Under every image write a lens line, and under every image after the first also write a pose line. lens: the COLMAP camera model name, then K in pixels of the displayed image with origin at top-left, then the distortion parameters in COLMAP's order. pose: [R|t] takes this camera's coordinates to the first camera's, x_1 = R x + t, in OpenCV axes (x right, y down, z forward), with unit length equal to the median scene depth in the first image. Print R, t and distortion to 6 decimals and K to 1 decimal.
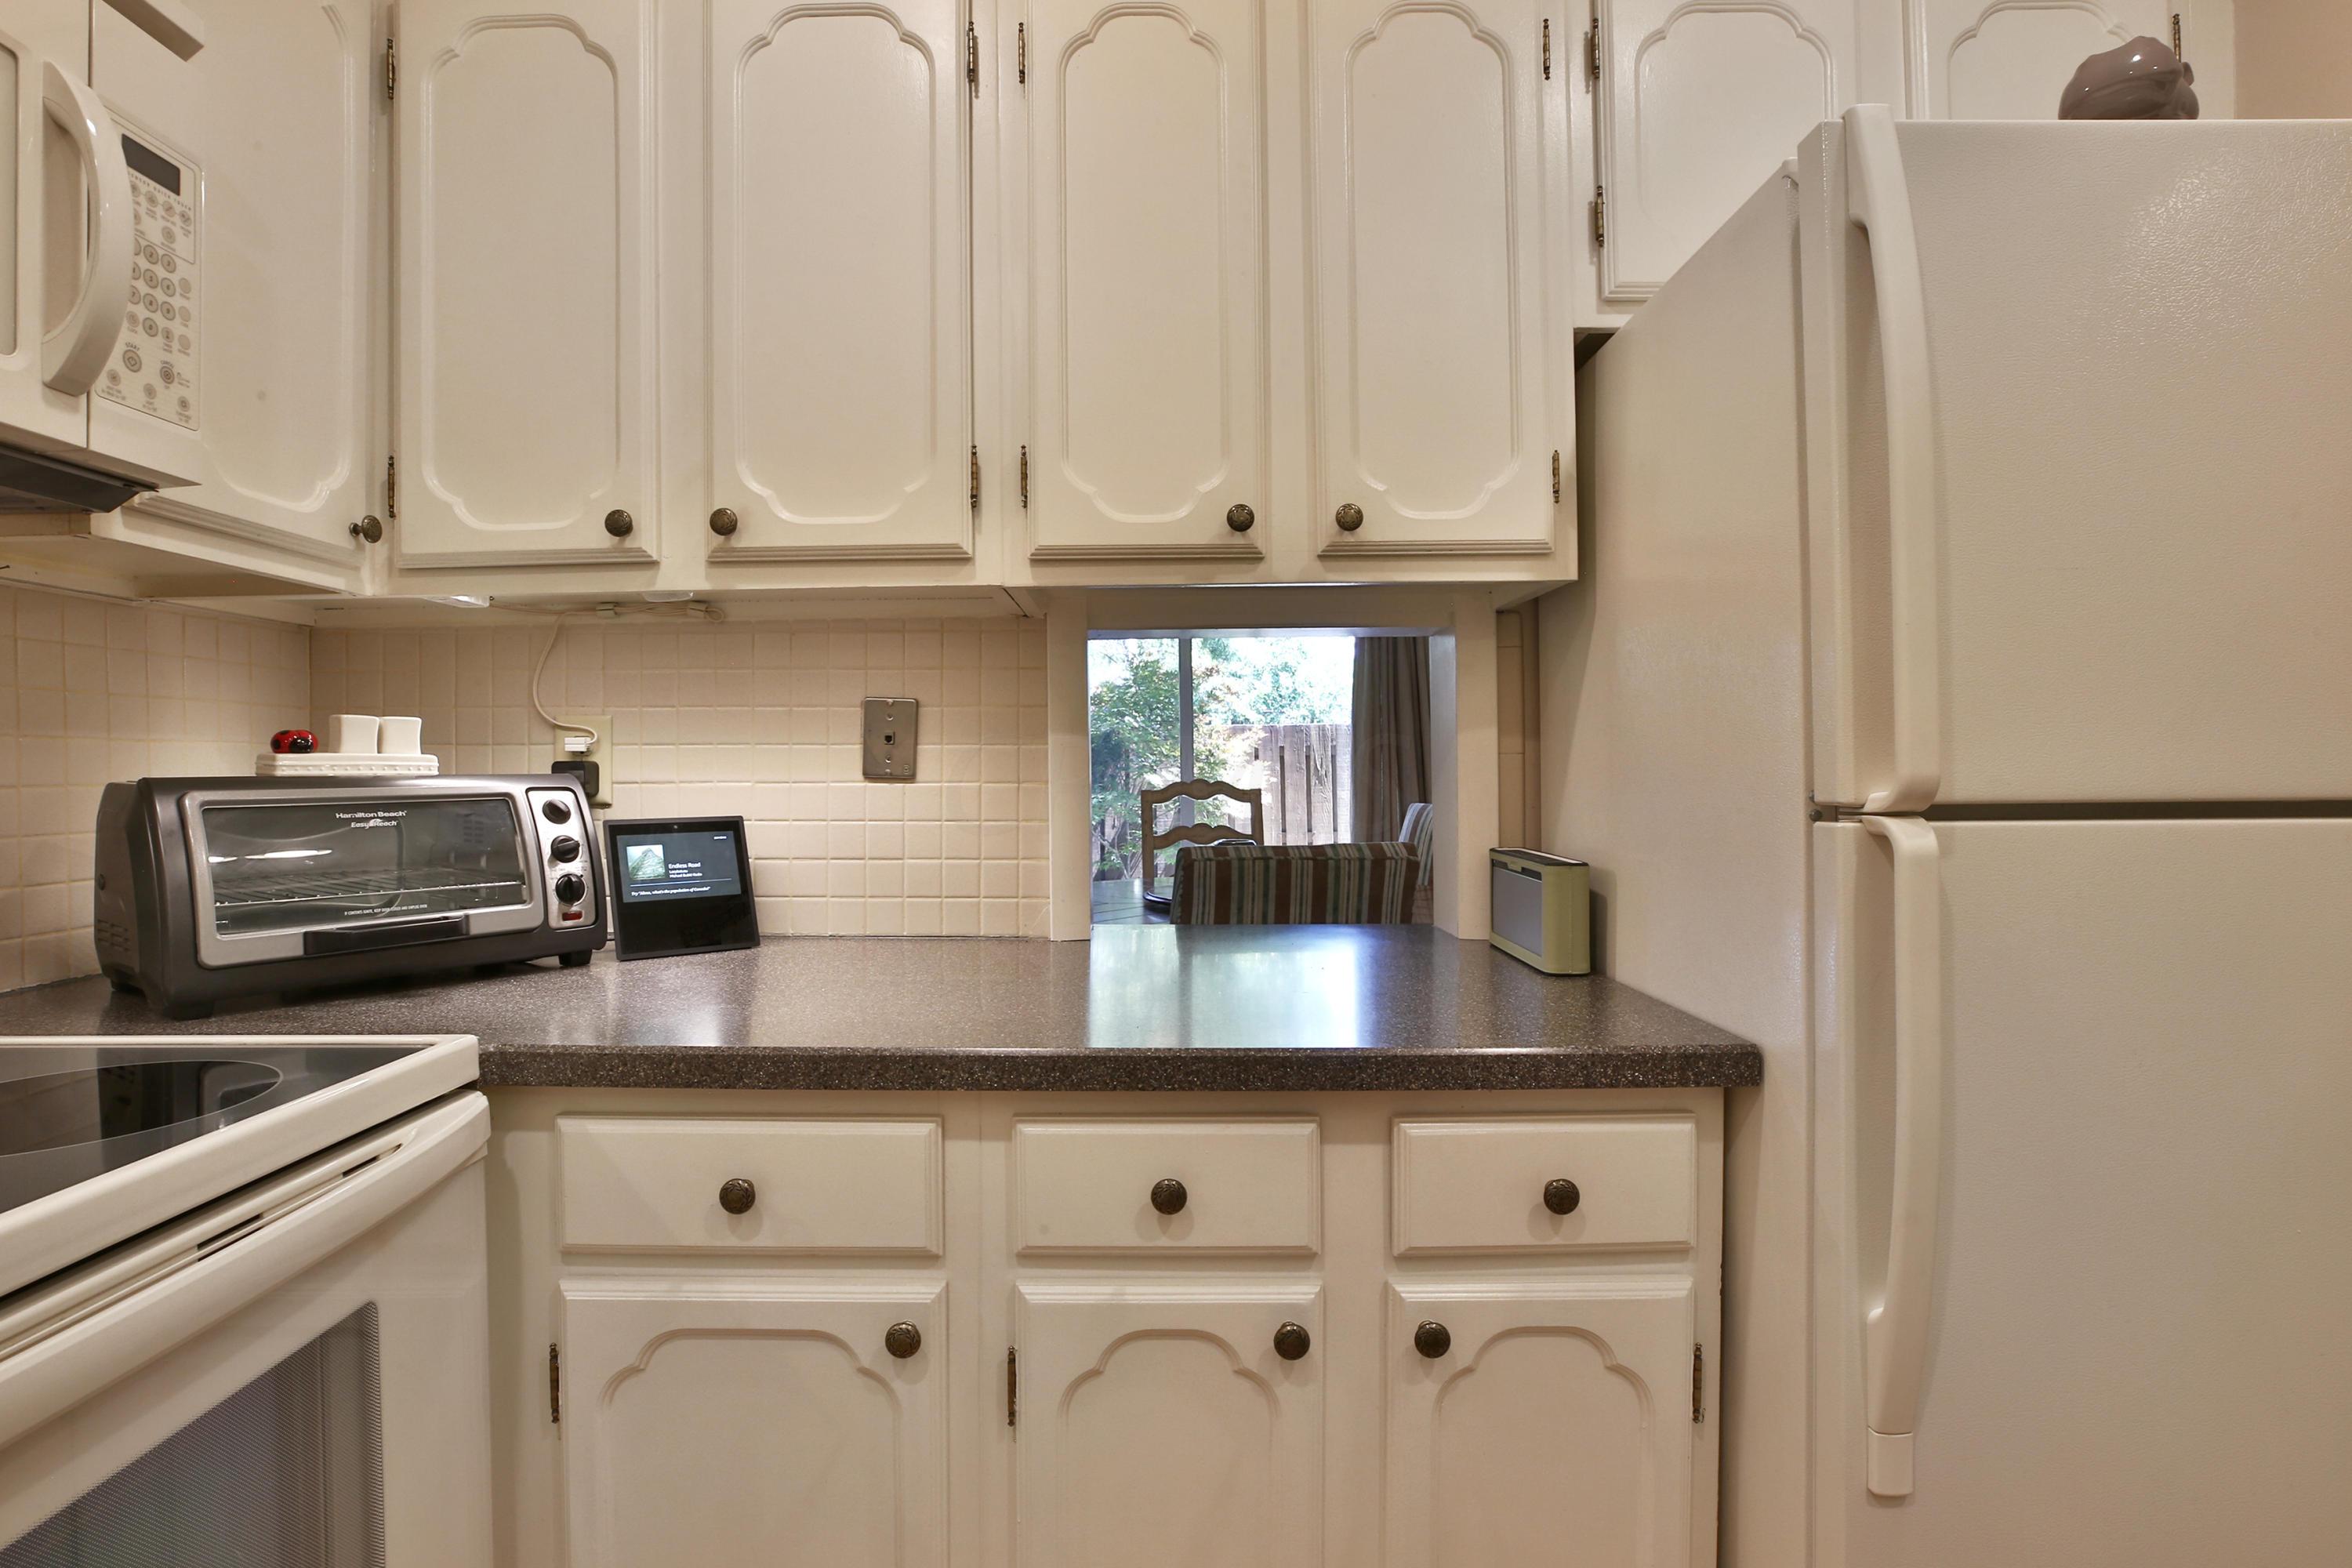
lens RADIAL K [[1135.6, 0, 1176.0], [0, 1135.6, 784.0], [0, 0, 1]] dist [-0.043611, 0.000154]
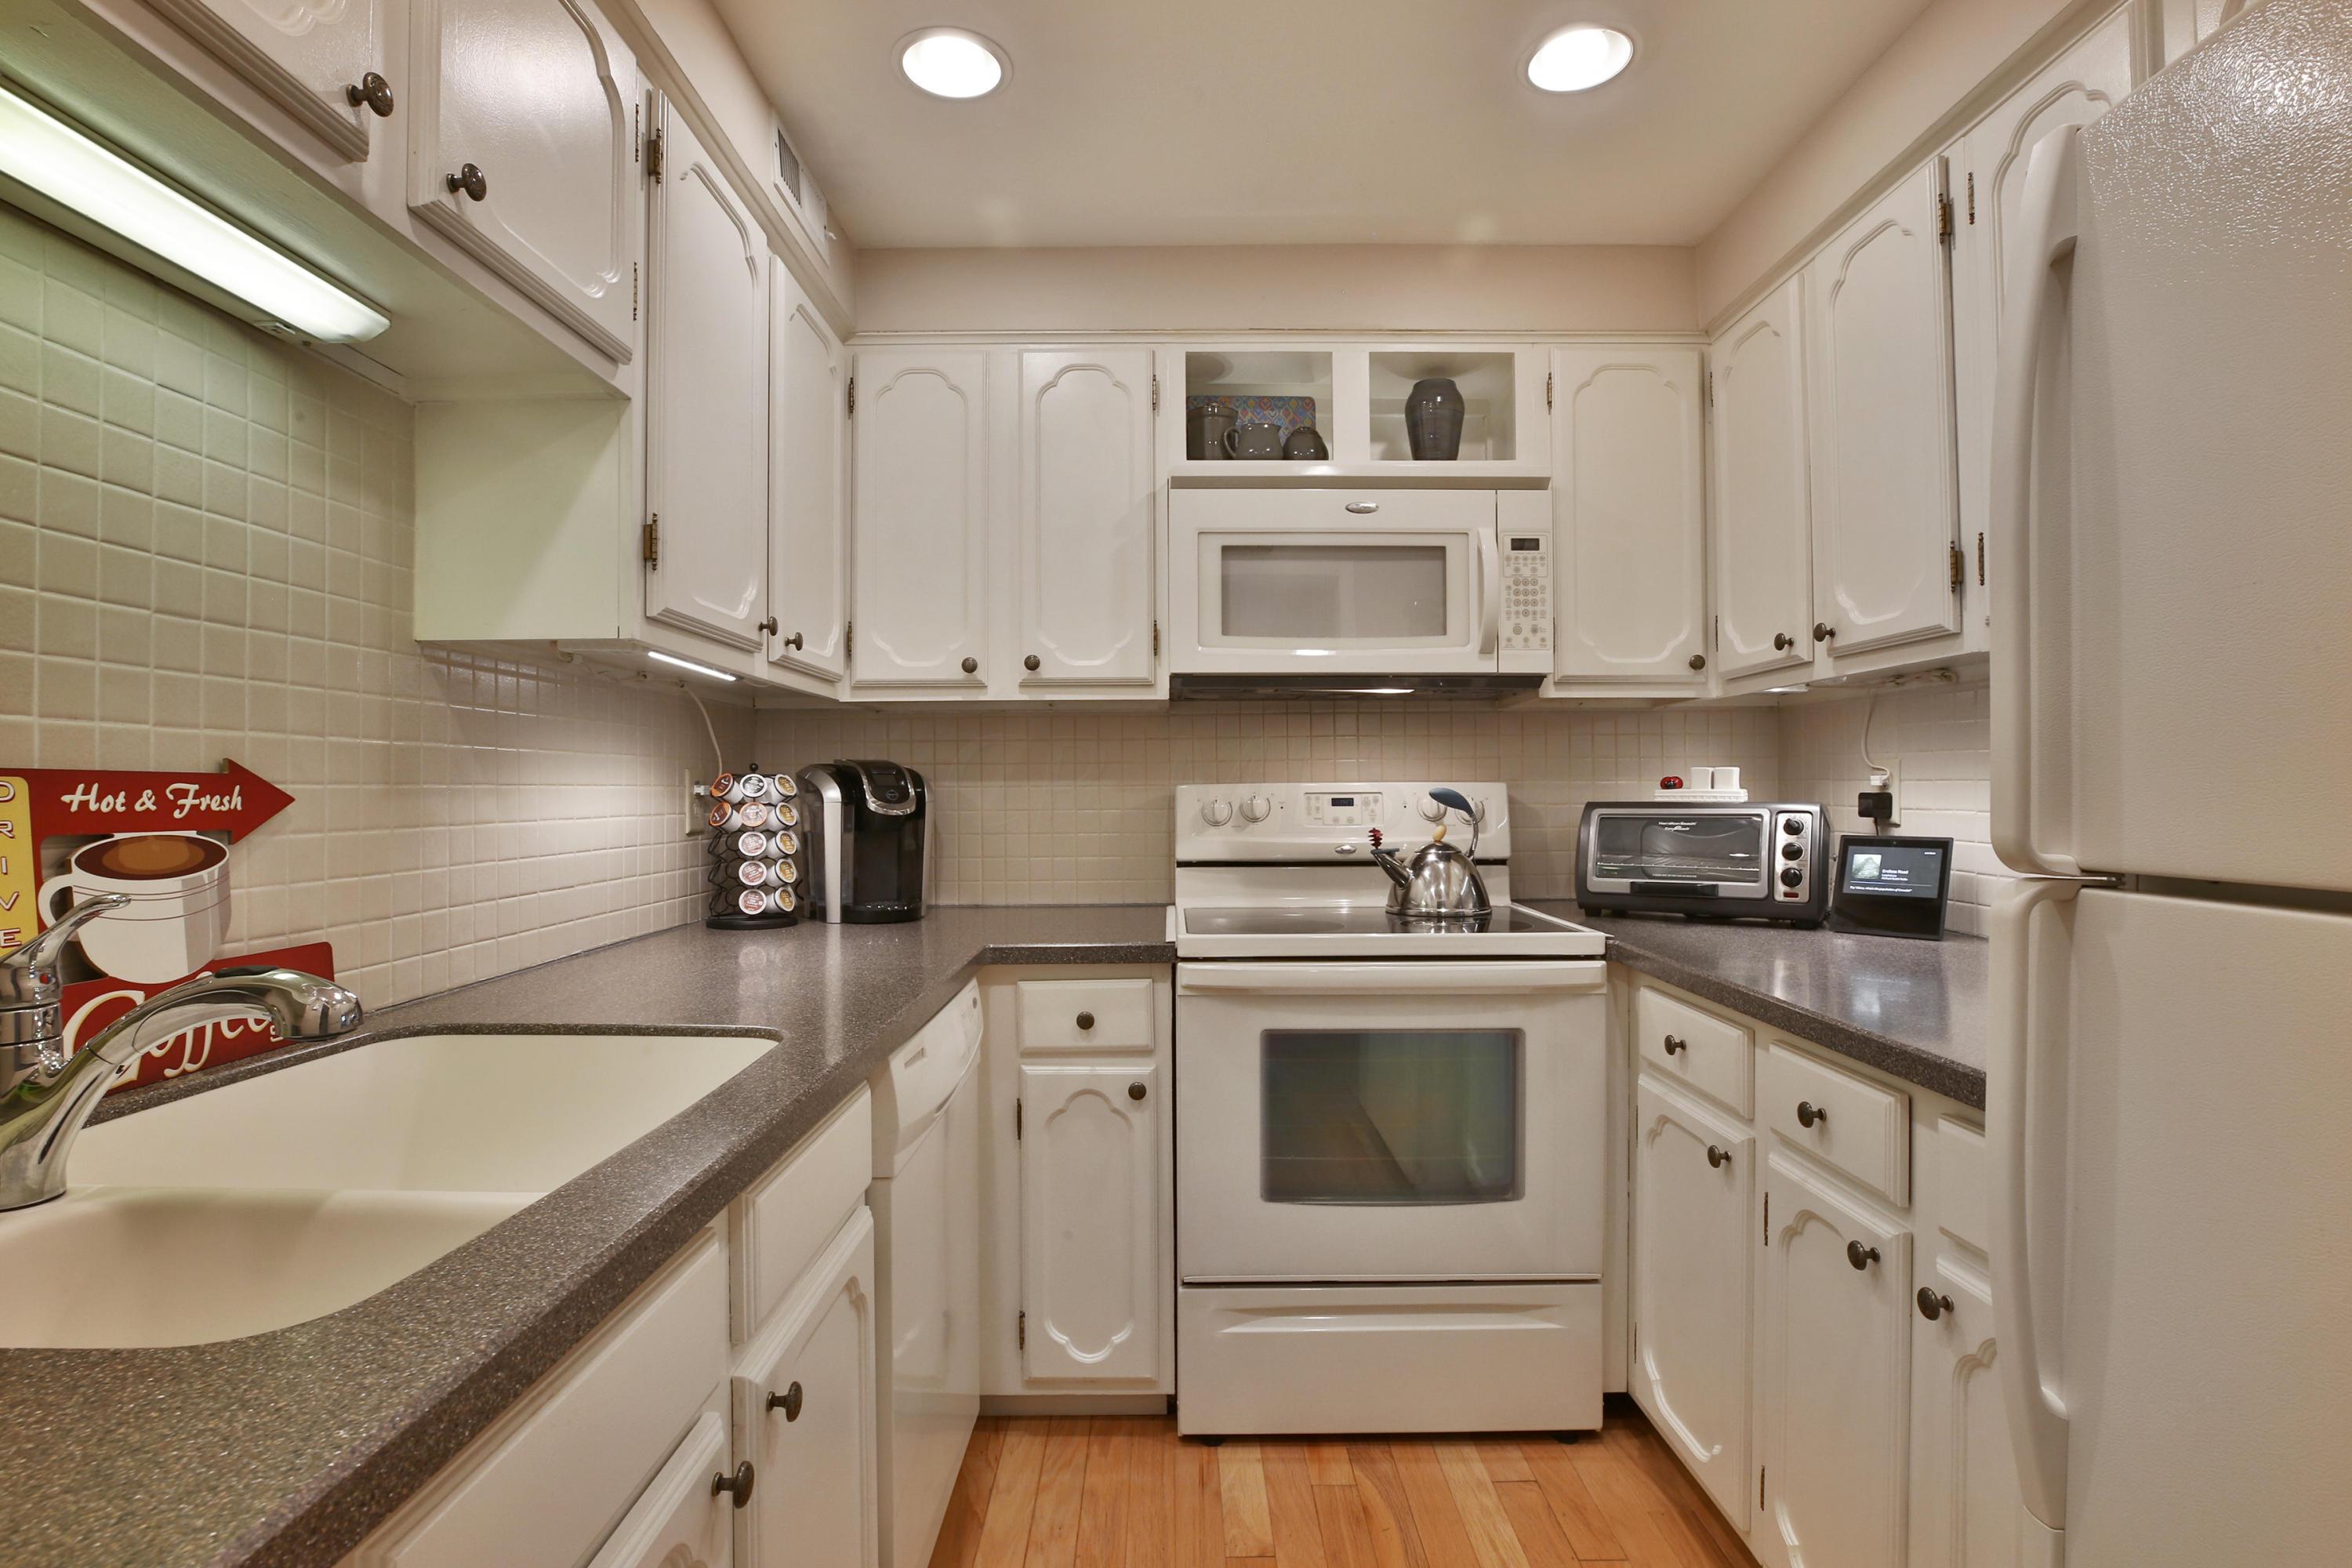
lens RADIAL K [[1133.3, 0, 1130.5], [0, 1133.3, 786.2], [0, 0, 1]] dist [-0.042978, 0.011995]
pose [[-0.044231, 0.003193, -0.999016, 1.074526], [-0.010561, 0.999938, 0.003664, -0.028448], [0.998966, 0.010713, -0.044194, 0.169239]]
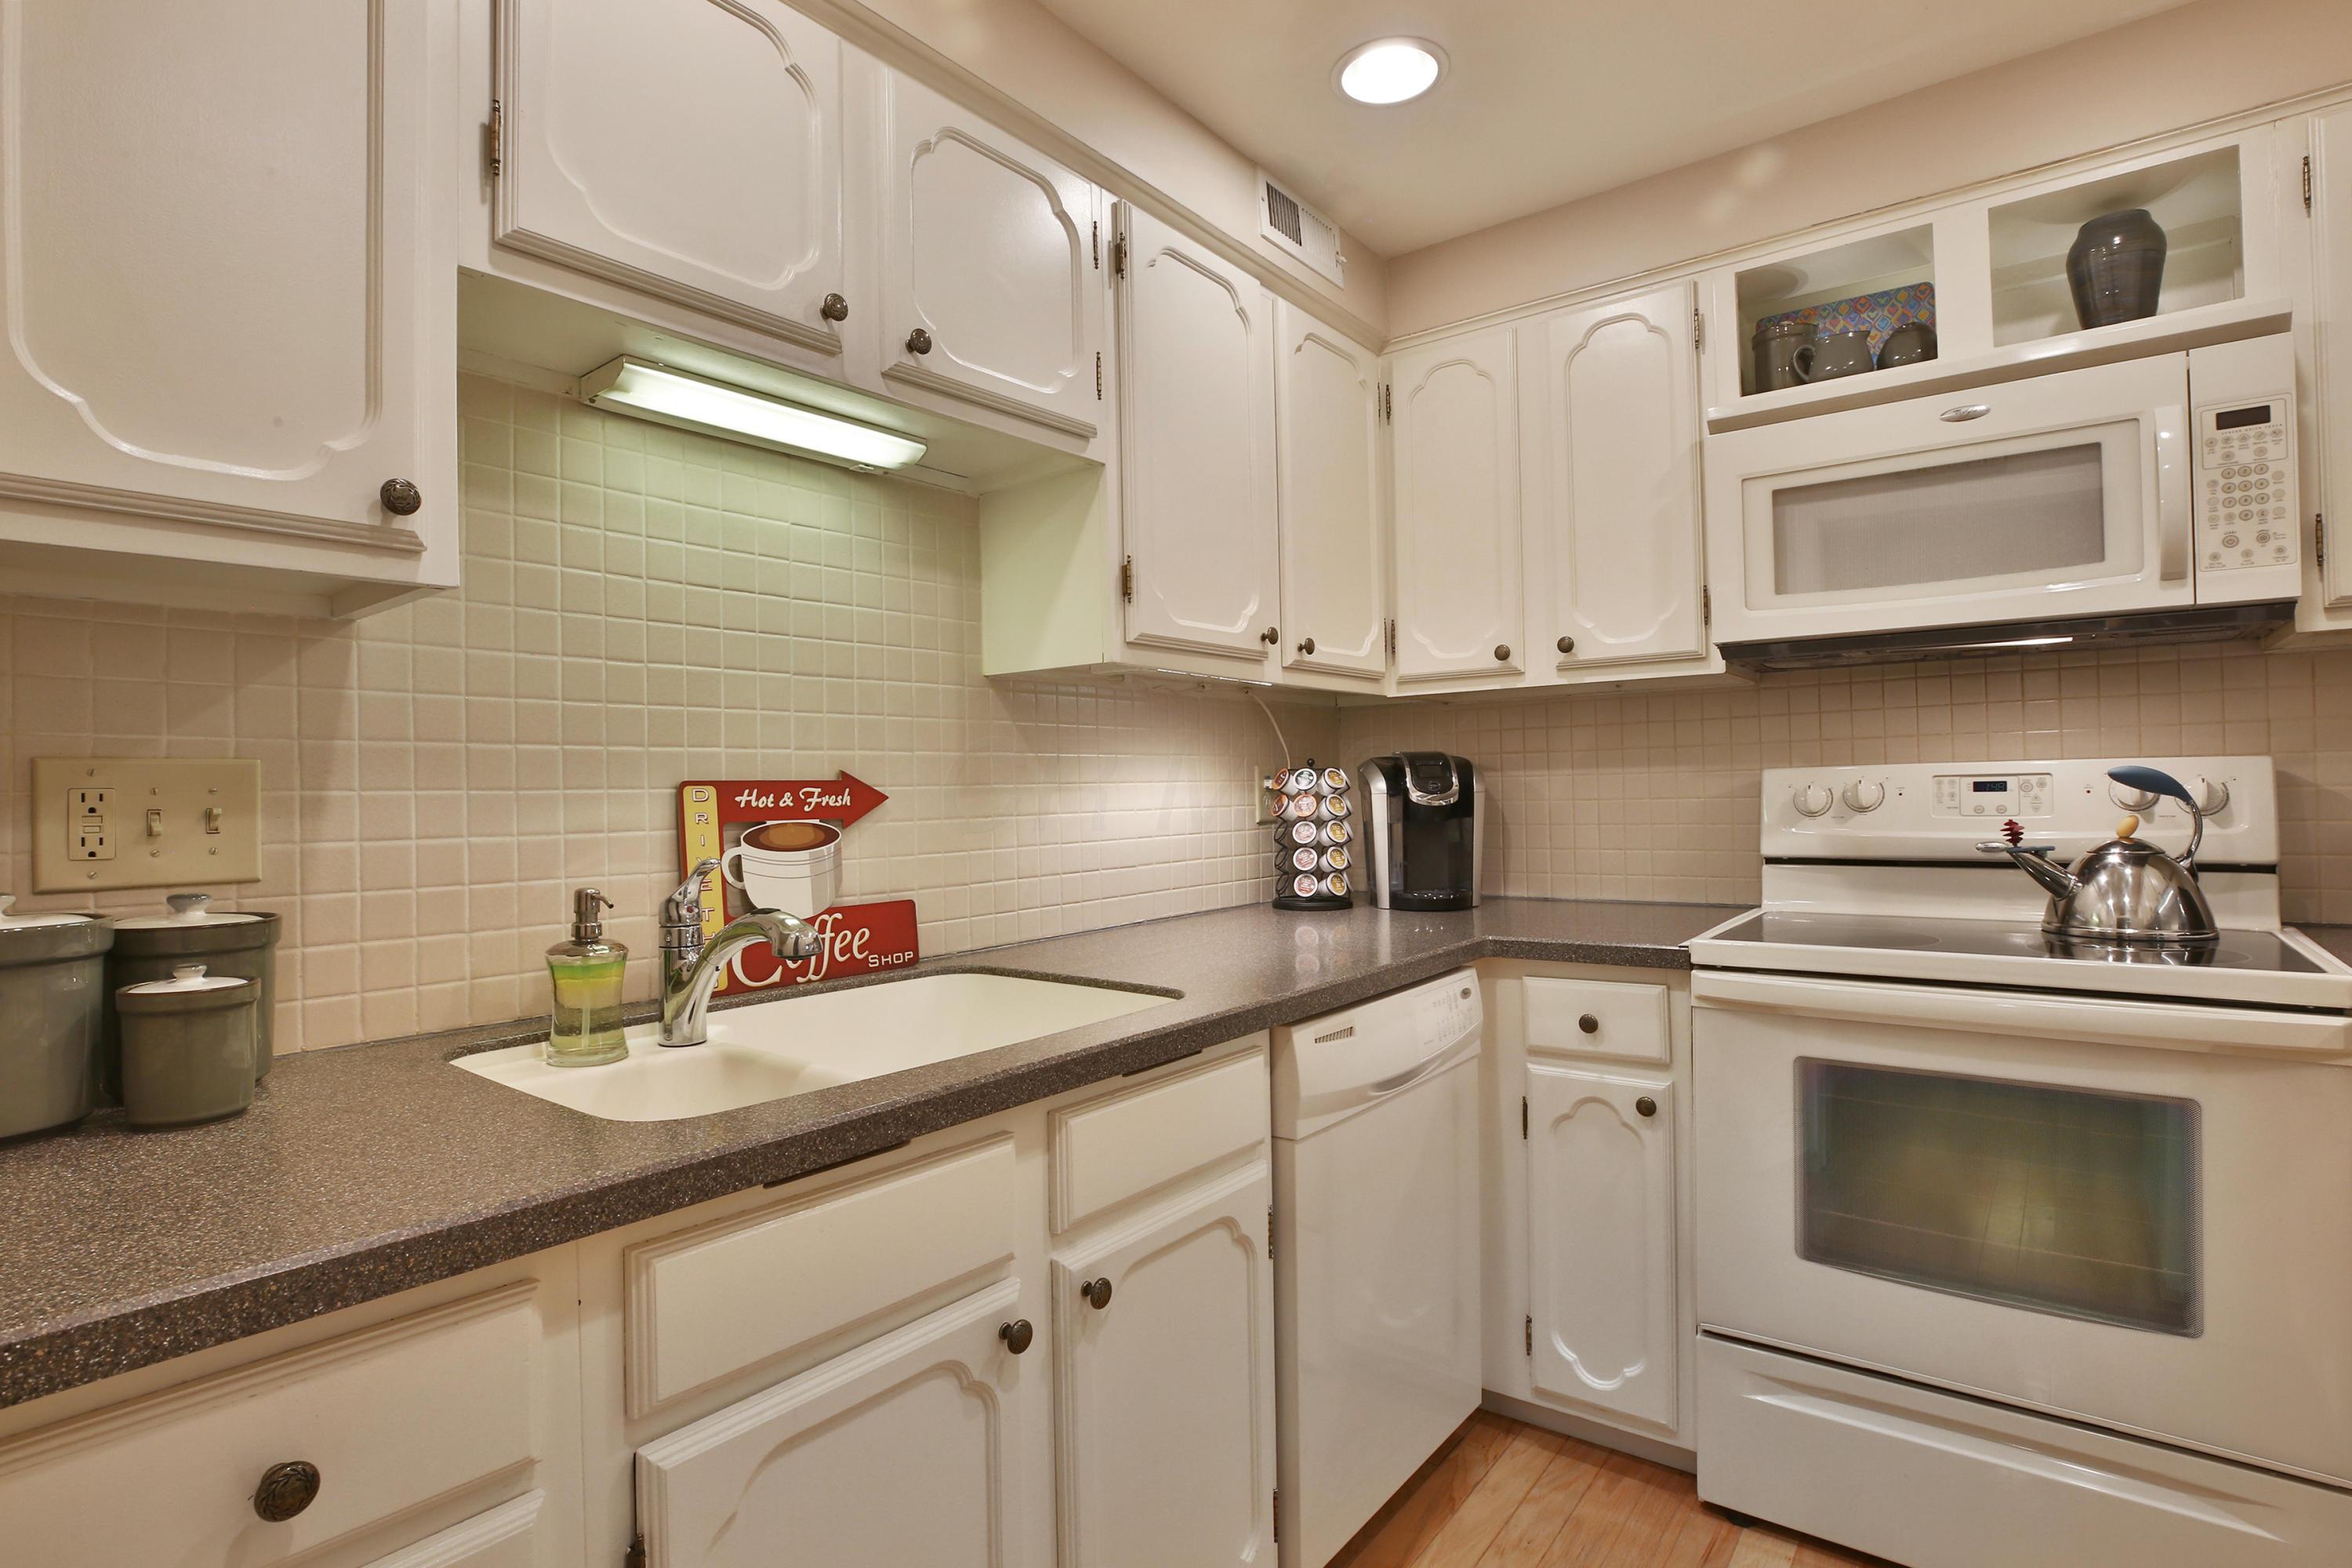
lens RADIAL K [[1133.3, 0, 1130.5], [0, 1133.3, 786.2], [0, 0, 1]] dist [-0.042978, 0.011995]
pose [[-0.646281, 0.018258, -0.762881, 1.007694], [0.013665, 0.999830, 0.012353, -0.032772], [0.762978, -0.002441, -0.646420, 0.535534]]
